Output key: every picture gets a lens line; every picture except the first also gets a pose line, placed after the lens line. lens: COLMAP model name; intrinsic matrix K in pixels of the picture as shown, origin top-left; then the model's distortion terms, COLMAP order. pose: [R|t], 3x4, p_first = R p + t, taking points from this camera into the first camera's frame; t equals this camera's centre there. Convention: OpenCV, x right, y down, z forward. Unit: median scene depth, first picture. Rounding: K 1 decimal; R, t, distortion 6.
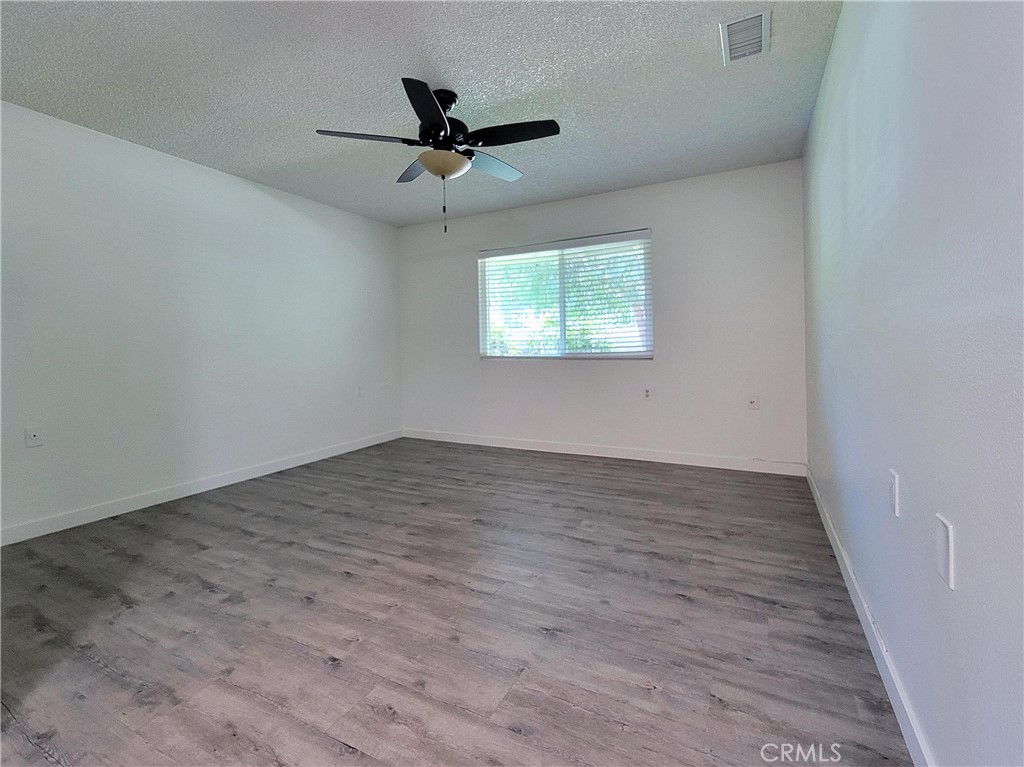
lens RADIAL K [[442.5, 0, 513.7], [0, 442.5, 383.4], [0, 0, 1]] dist [0.003270, 0.000056]
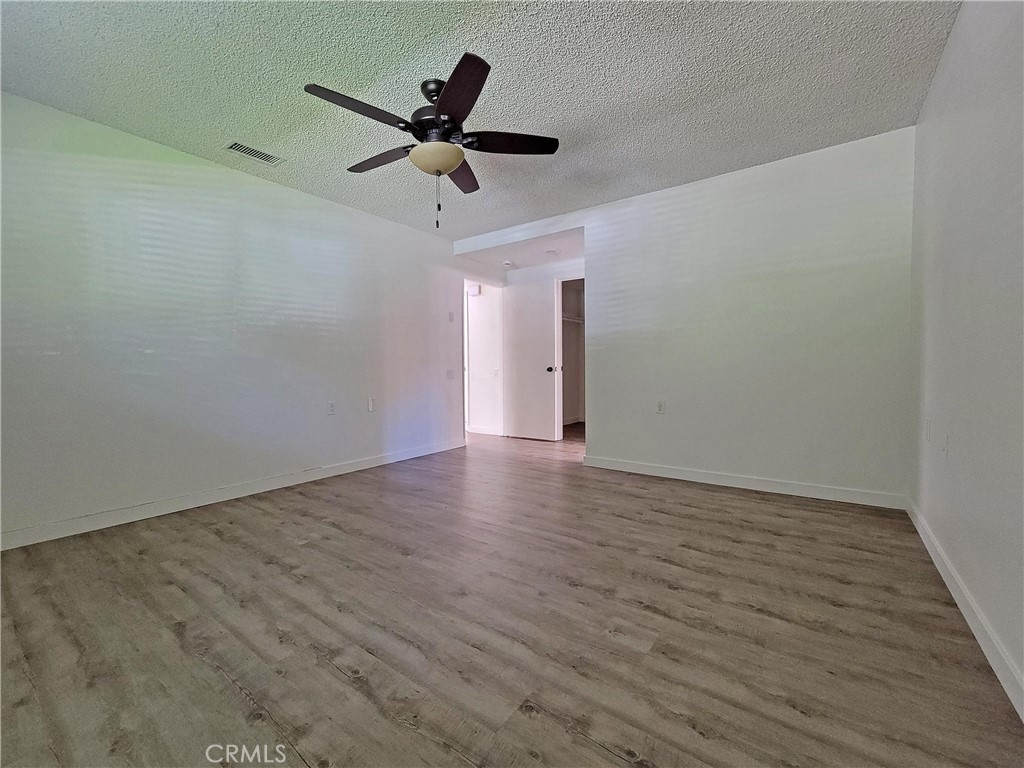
lens RADIAL K [[442.5, 0, 511.3], [0, 442.5, 381.2], [0, 0, 1]] dist [0.003270, 0.000056]
pose [[-0.985345, 0.022620, 0.169064, -0.484283], [0.041429, 0.993225, 0.108569, -0.119642], [-0.165463, 0.113982, -0.979607, 1.978733]]
